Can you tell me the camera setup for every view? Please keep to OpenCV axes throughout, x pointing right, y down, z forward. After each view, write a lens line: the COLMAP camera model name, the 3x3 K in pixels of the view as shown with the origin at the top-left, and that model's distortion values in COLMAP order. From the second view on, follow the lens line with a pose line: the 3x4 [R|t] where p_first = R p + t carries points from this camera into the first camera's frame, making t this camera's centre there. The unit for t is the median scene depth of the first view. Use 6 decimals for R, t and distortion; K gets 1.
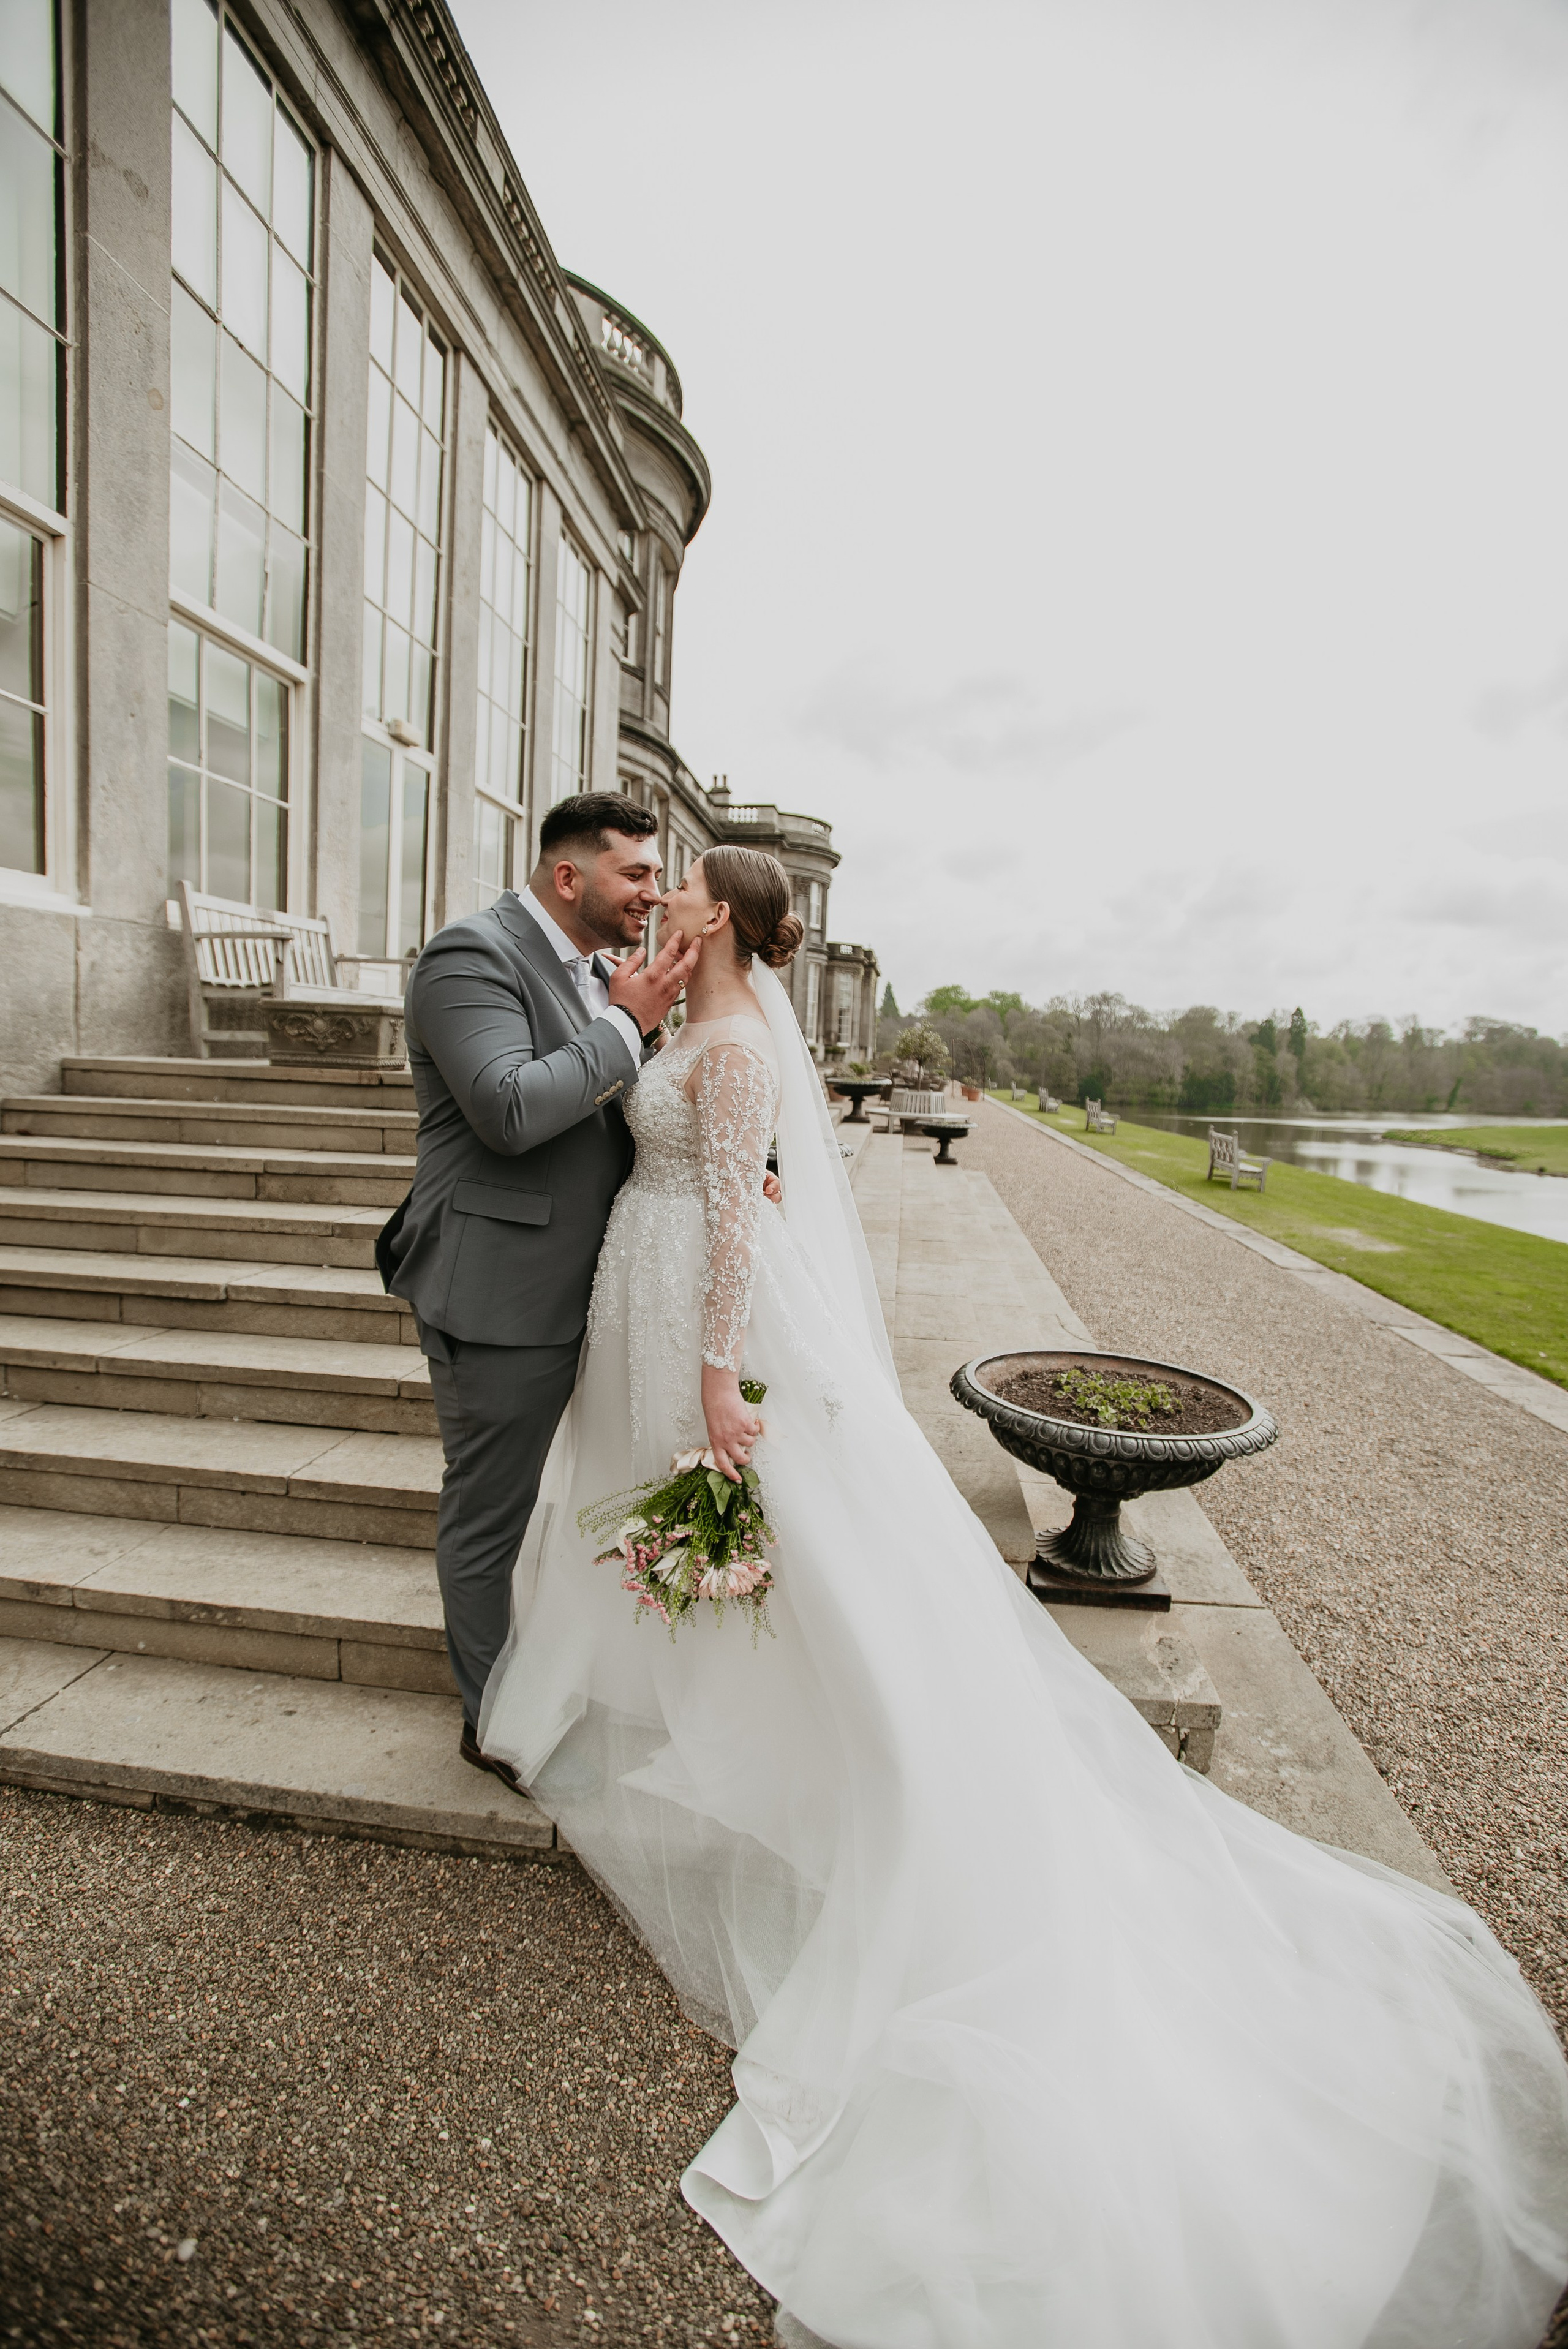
lens RADIAL K [[1108.7, 0, 780.0], [0, 1108.7, 1176.8], [0, 0, 1]] dist [-0.067440, 0.026496]
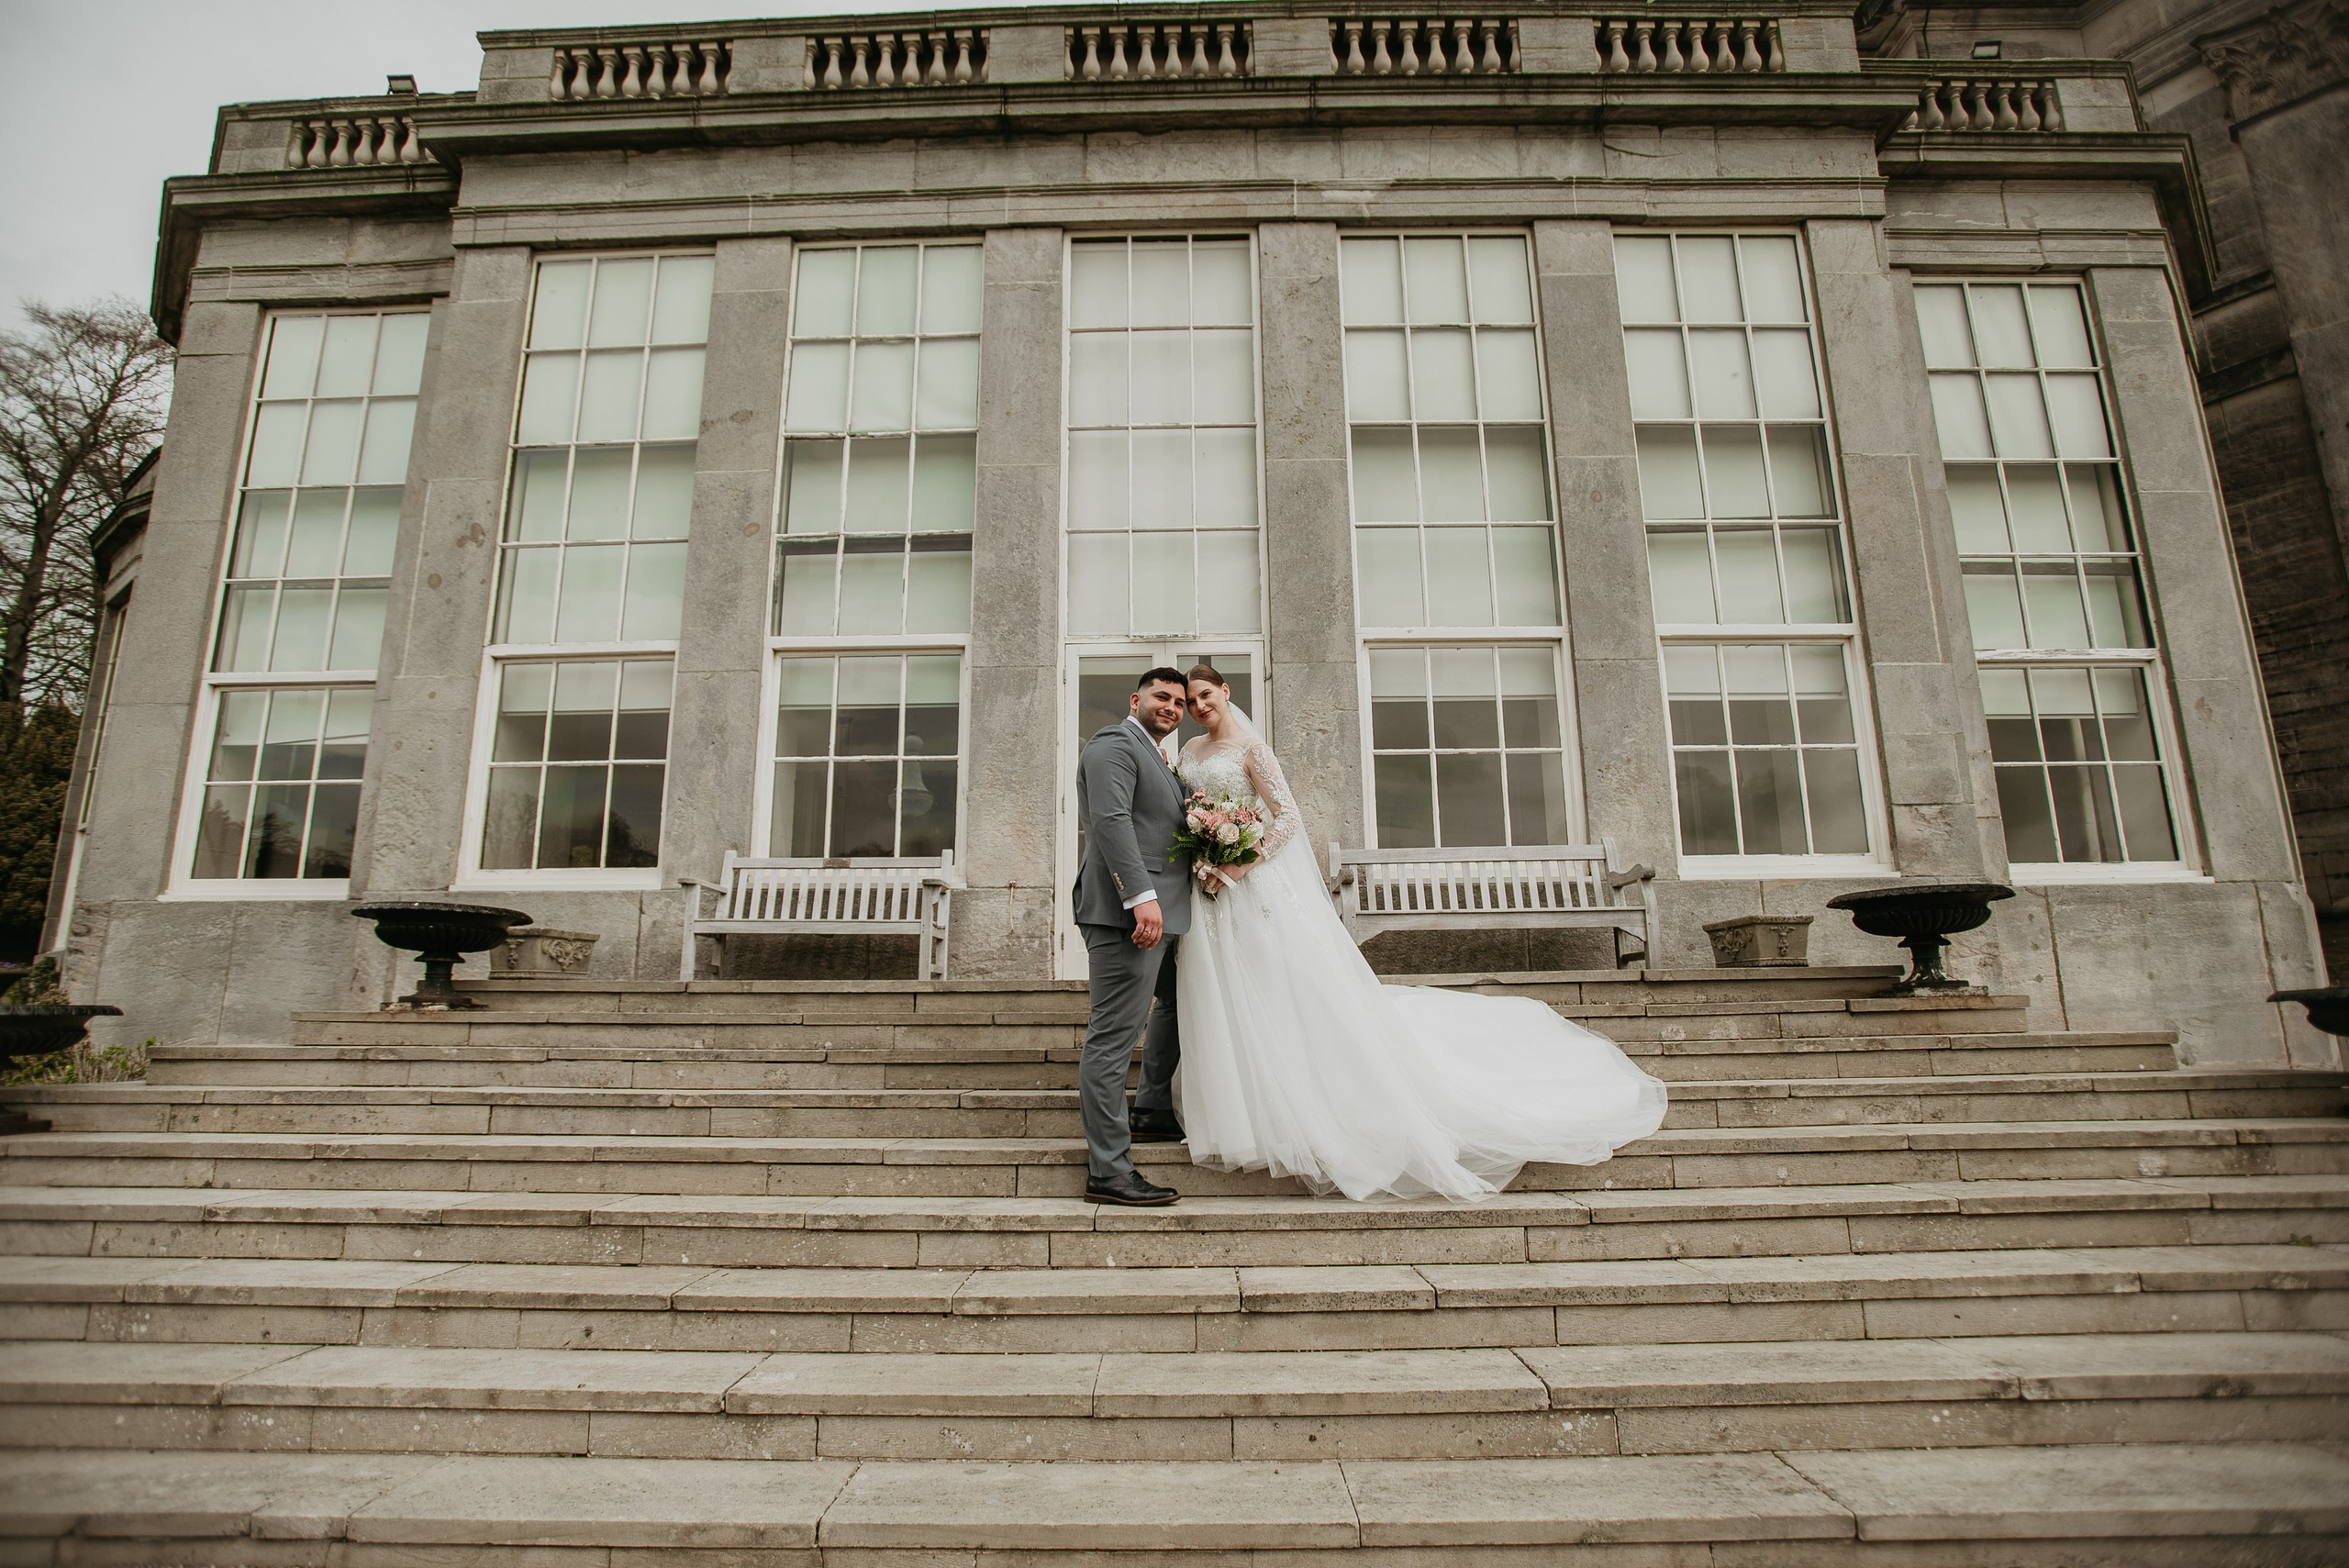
lens RADIAL K [[1119.3, 0, 1174.2], [0, 1119.3, 783.1], [0, 0, 1]] dist [-0.069830, 0.029971]
pose [[0.090214, -0.245248, -0.965254, 0.853761], [-0.103529, 0.961645, -0.254007, -0.075732], [0.990527, 0.122847, 0.061363, 1.549154]]
